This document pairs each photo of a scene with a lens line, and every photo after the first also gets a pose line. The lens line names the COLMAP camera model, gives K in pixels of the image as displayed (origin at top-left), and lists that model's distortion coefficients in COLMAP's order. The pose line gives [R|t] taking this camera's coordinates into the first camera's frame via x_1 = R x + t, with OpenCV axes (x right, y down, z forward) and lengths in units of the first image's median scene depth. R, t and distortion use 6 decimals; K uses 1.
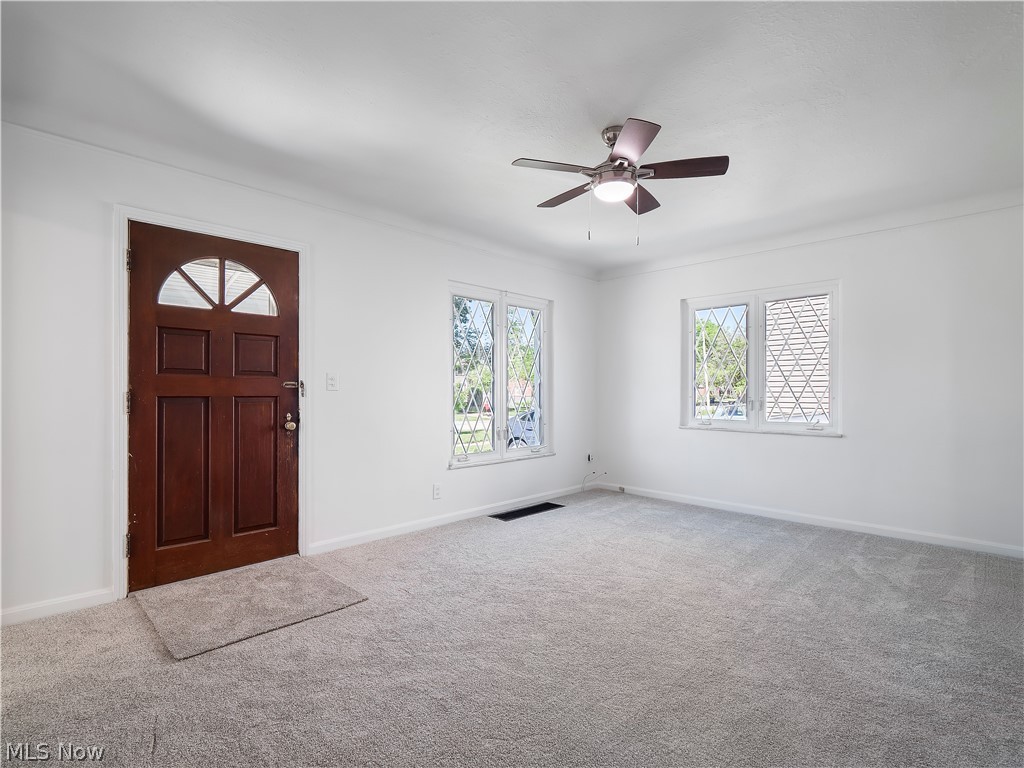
lens RADIAL K [[503.5, 0, 512.0], [0, 503.5, 384.0], [0, 0, 1]] dist [0.003607, -0.000125]
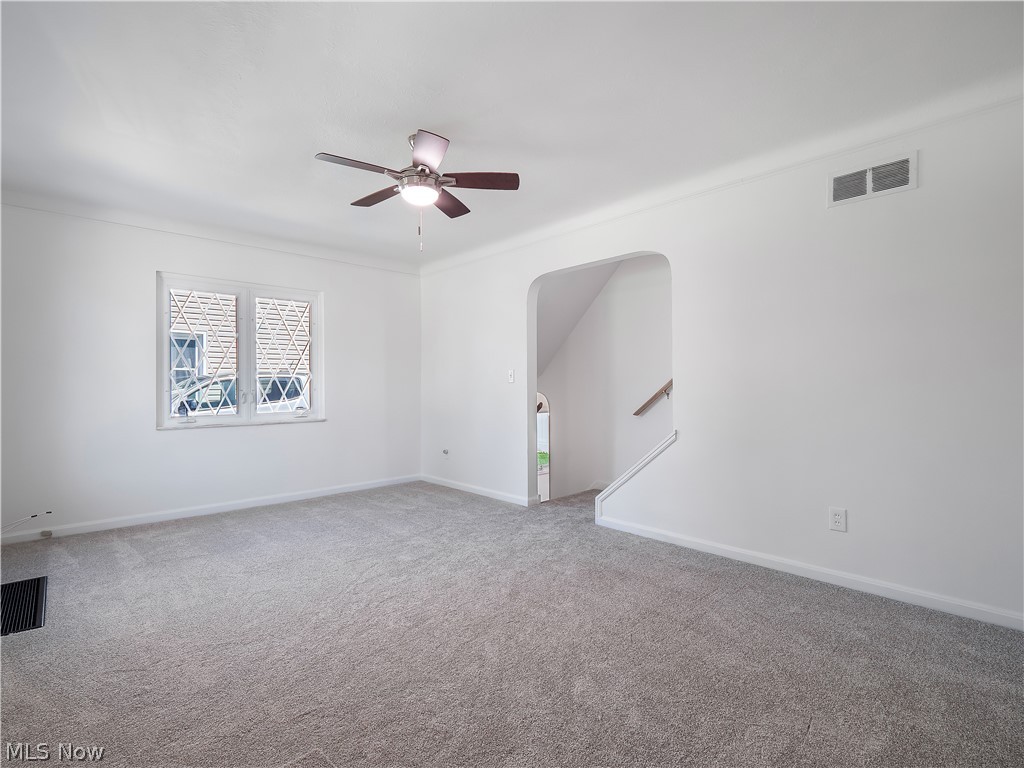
lens RADIAL K [[503.5, 0, 512.0], [0, 503.5, 384.0], [0, 0, 1]] dist [0.003607, -0.000125]
pose [[0.044224, -0.003941, 0.999014, -0.512769], [-0.011171, 0.999928, 0.004439, 0.004877], [-0.998959, -0.011356, 0.044177, 0.461380]]
